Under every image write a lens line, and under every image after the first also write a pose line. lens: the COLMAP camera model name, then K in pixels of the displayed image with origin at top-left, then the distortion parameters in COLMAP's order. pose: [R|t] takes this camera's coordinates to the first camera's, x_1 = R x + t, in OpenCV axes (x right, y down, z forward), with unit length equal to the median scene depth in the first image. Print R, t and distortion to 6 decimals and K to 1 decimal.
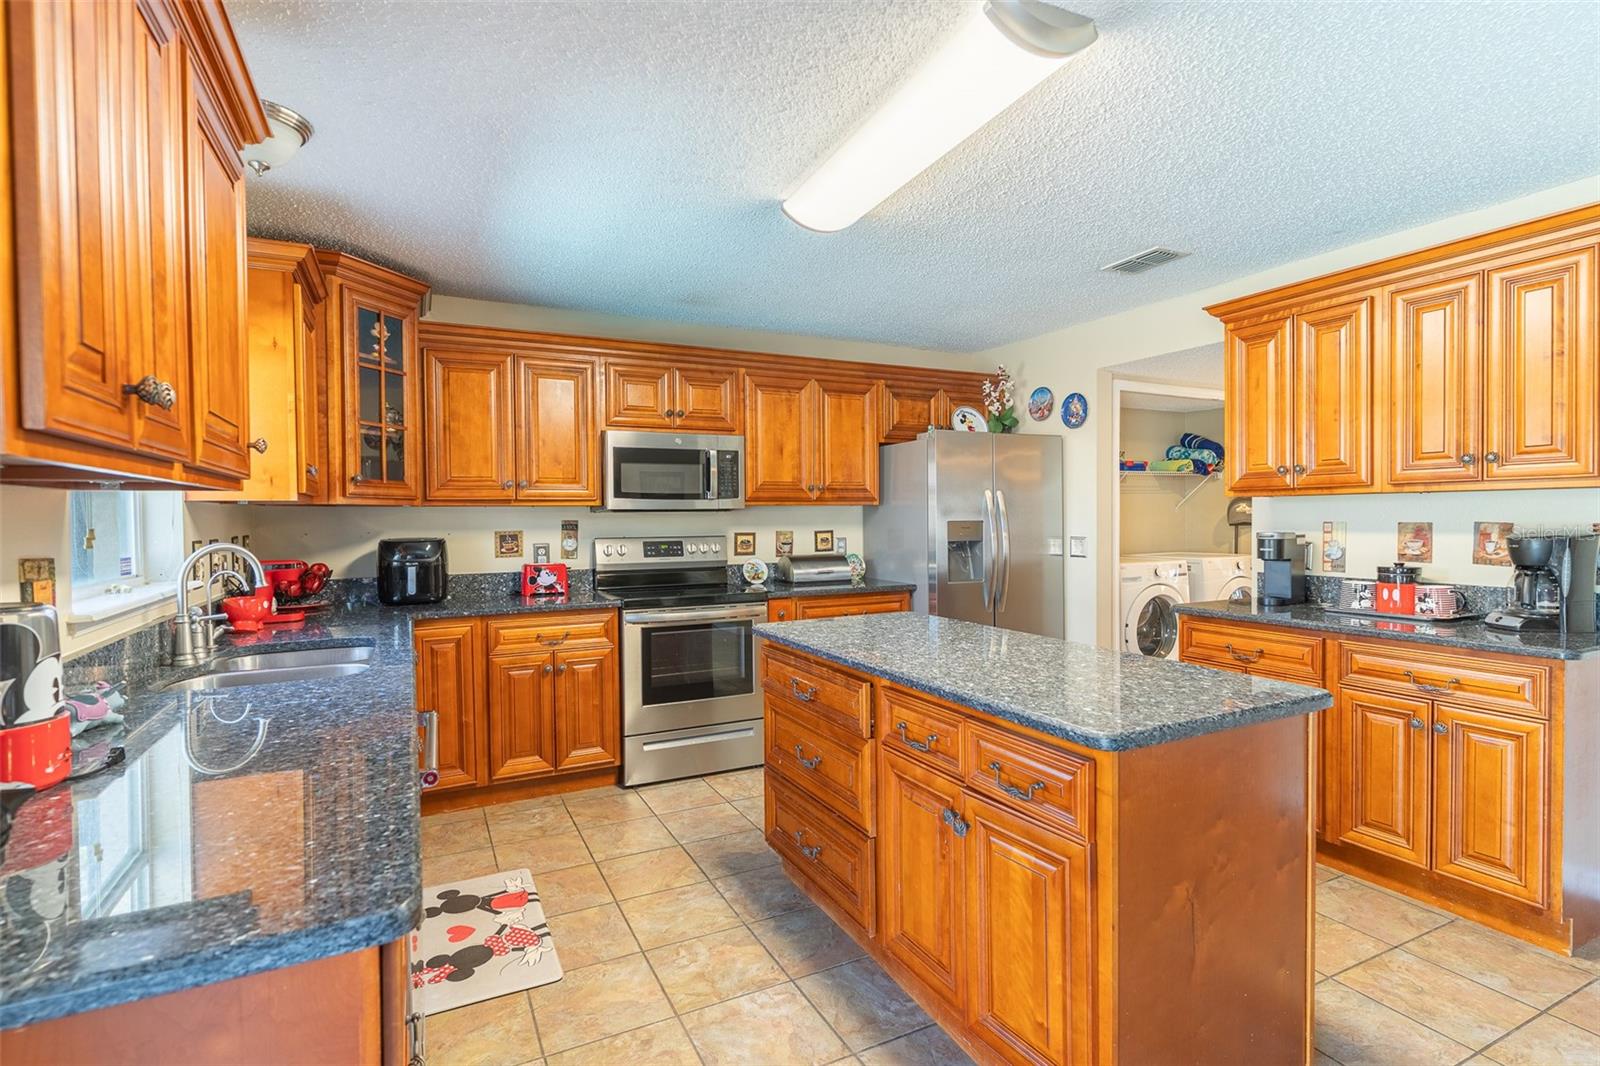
lens RADIAL K [[770.9, 0, 800.3], [0, 770.9, 530.5], [0, 0, 1]] dist [-0.002630, 0.000030]
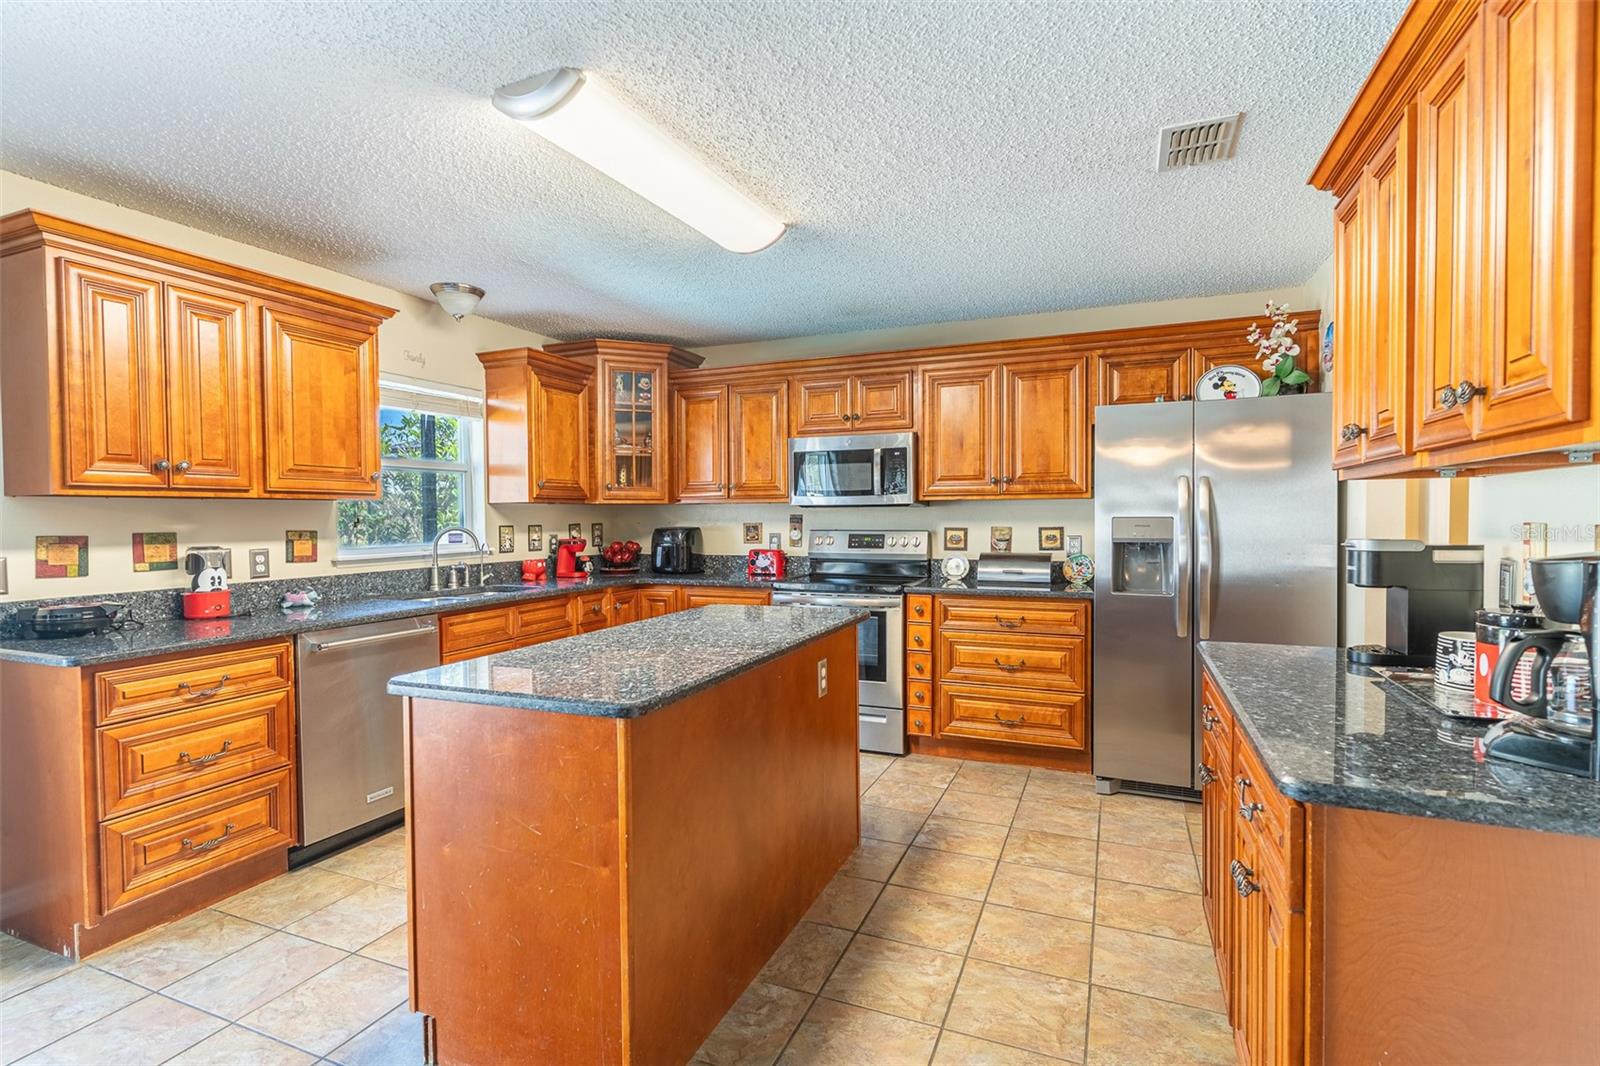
lens RADIAL K [[770.9, 0, 795.9], [0, 770.9, 530.8], [0, 0, 1]] dist [-0.002630, 0.000030]
pose [[0.647766, 0.020798, -0.761556, 0.609970], [-0.013536, 0.999784, 0.015791, -0.006931], [0.761719, 0.000079, 0.647907, 0.225395]]
